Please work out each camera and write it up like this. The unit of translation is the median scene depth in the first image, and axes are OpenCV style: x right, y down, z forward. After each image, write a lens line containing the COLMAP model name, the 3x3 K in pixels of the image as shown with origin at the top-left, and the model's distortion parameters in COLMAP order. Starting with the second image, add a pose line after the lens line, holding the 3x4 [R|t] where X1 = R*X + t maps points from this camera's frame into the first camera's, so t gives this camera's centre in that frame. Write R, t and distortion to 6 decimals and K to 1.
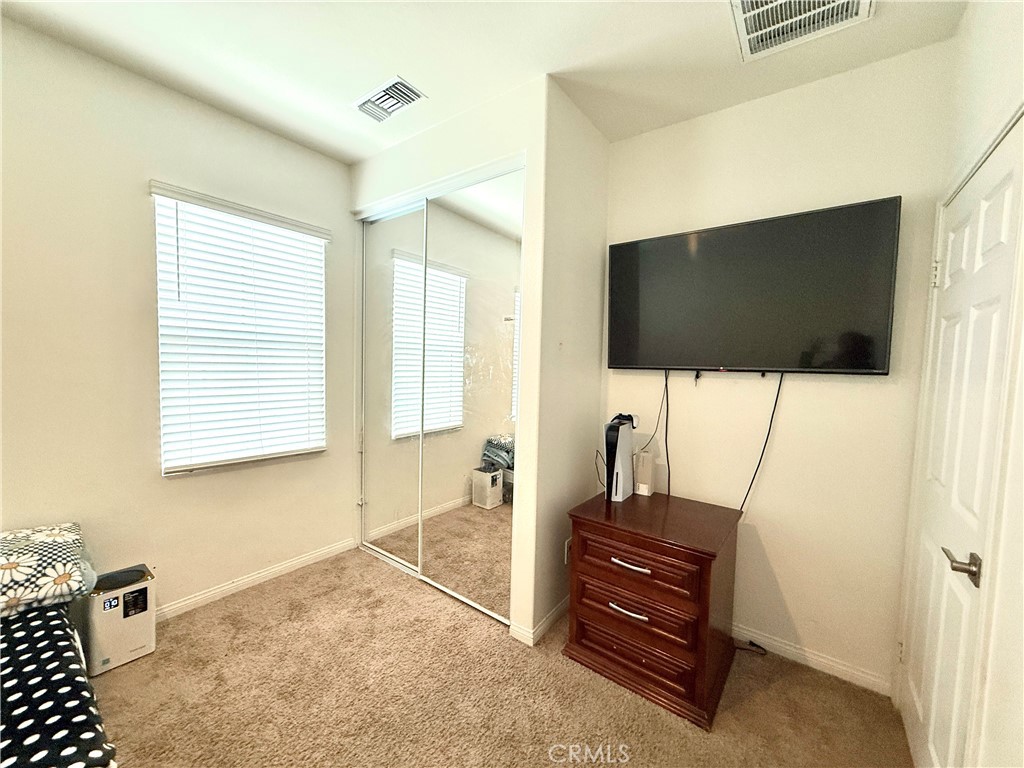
lens RADIAL K [[407.7, 0, 509.8], [0, 407.7, 384.3], [0, 0, 1]] dist [0.001235, -0.000153]
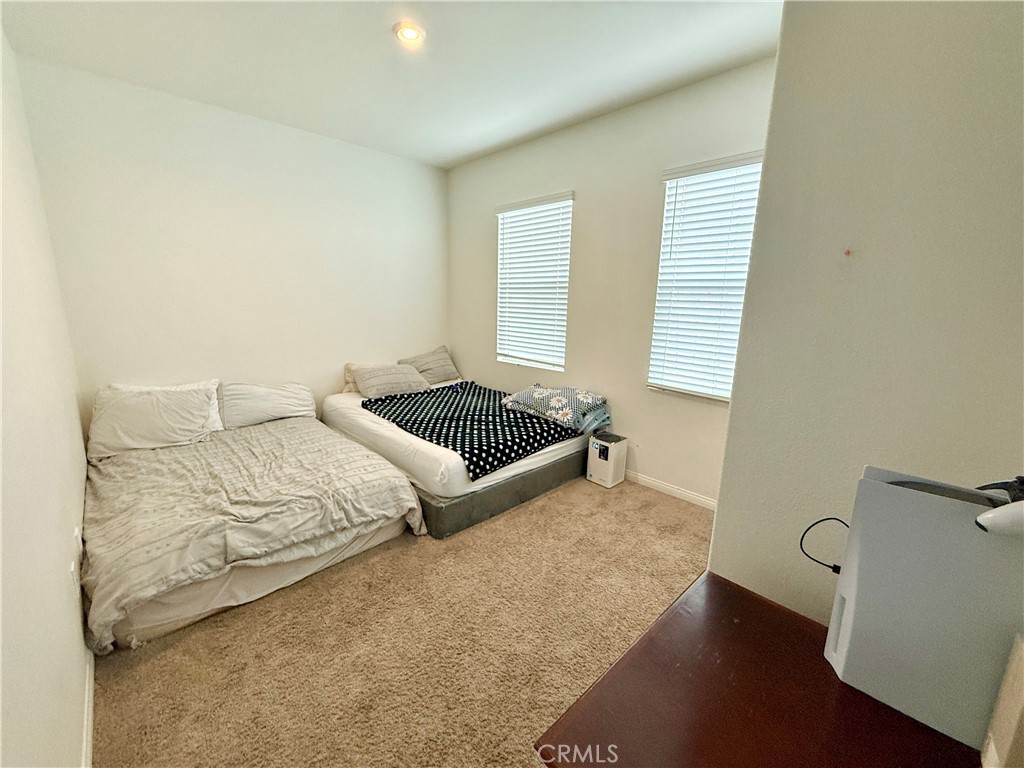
lens RADIAL K [[407.7, 0, 509.8], [0, 407.7, 384.3], [0, 0, 1]] dist [0.001235, -0.000153]
pose [[-0.156302, 0.181522, -0.970886, 0.639709], [-0.071920, 0.978266, 0.194480, -0.032157], [0.985087, 0.100224, -0.139850, 0.745934]]
